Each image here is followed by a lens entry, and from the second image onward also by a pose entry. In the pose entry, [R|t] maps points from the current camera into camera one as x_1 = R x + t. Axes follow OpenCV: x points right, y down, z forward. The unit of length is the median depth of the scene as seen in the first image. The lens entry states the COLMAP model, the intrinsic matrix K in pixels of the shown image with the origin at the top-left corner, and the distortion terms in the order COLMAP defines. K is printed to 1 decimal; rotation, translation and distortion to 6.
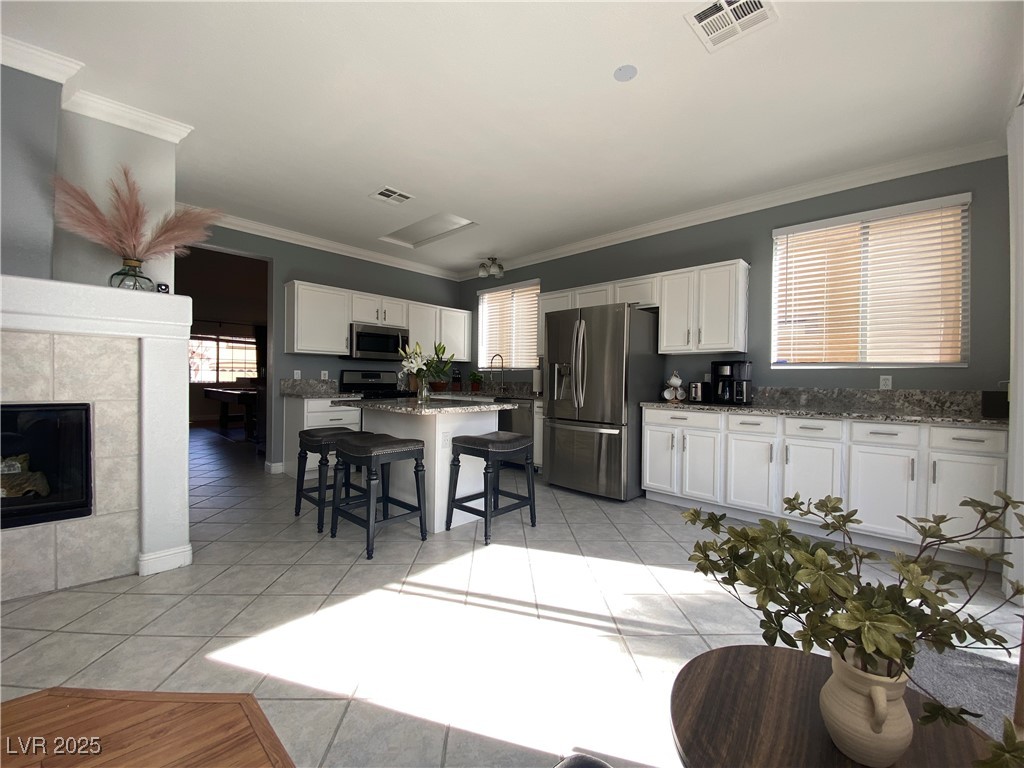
lens RADIAL K [[411.3, 0, 513.2], [0, 411.3, 383.5], [0, 0, 1]] dist [0.011700, -0.015531]
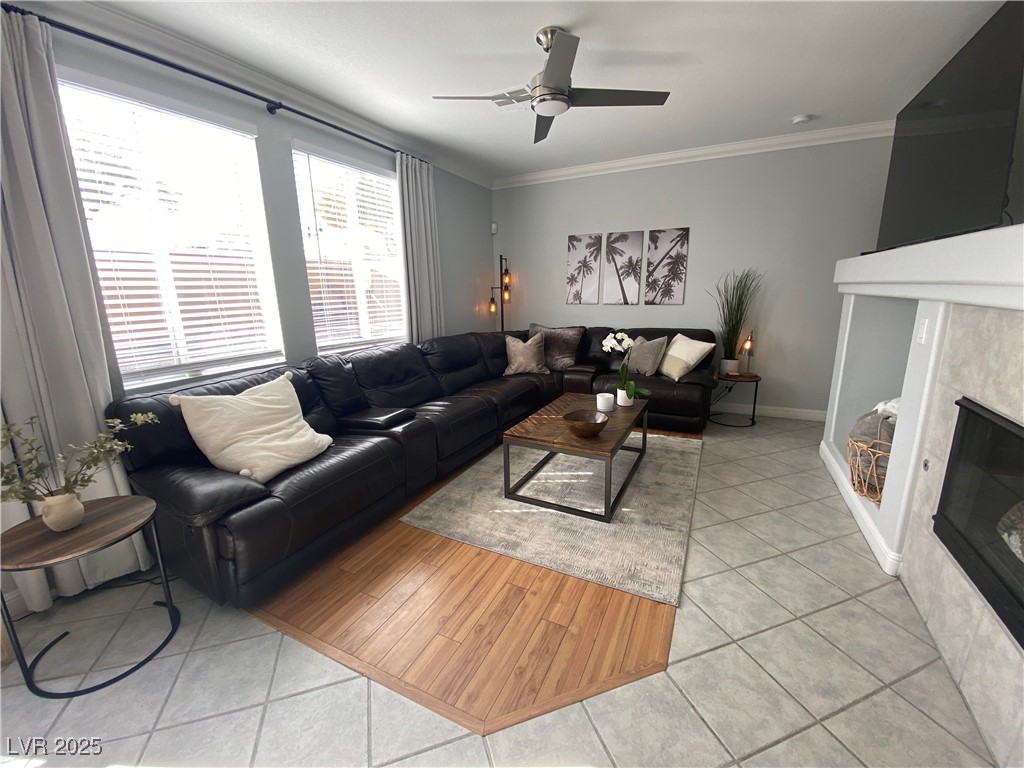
lens RADIAL K [[411.3, 0, 512.9], [0, 411.3, 385.8], [0, 0, 1]] dist [0.011700, -0.015531]
pose [[-0.959266, 0.076233, -0.272026, -0.240695], [0.012047, 0.973066, 0.230212, -0.106095], [0.282249, 0.217558, -0.934347, 0.808880]]
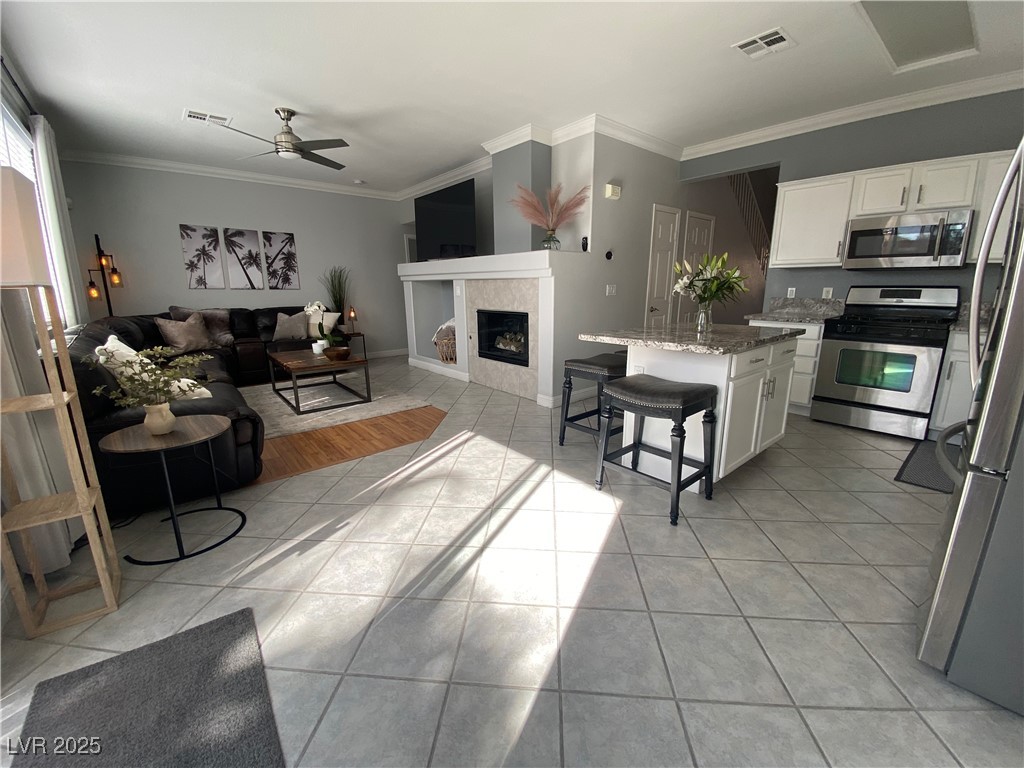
lens RADIAL K [[411.3, 0, 515.0], [0, 411.3, 386.2], [0, 0, 1]] dist [0.011700, -0.015531]
pose [[-0.115140, 0.224817, -0.967574, 0.730057], [-0.003479, 0.973955, 0.226713, -0.039287], [0.993343, 0.029470, -0.111360, 0.829895]]
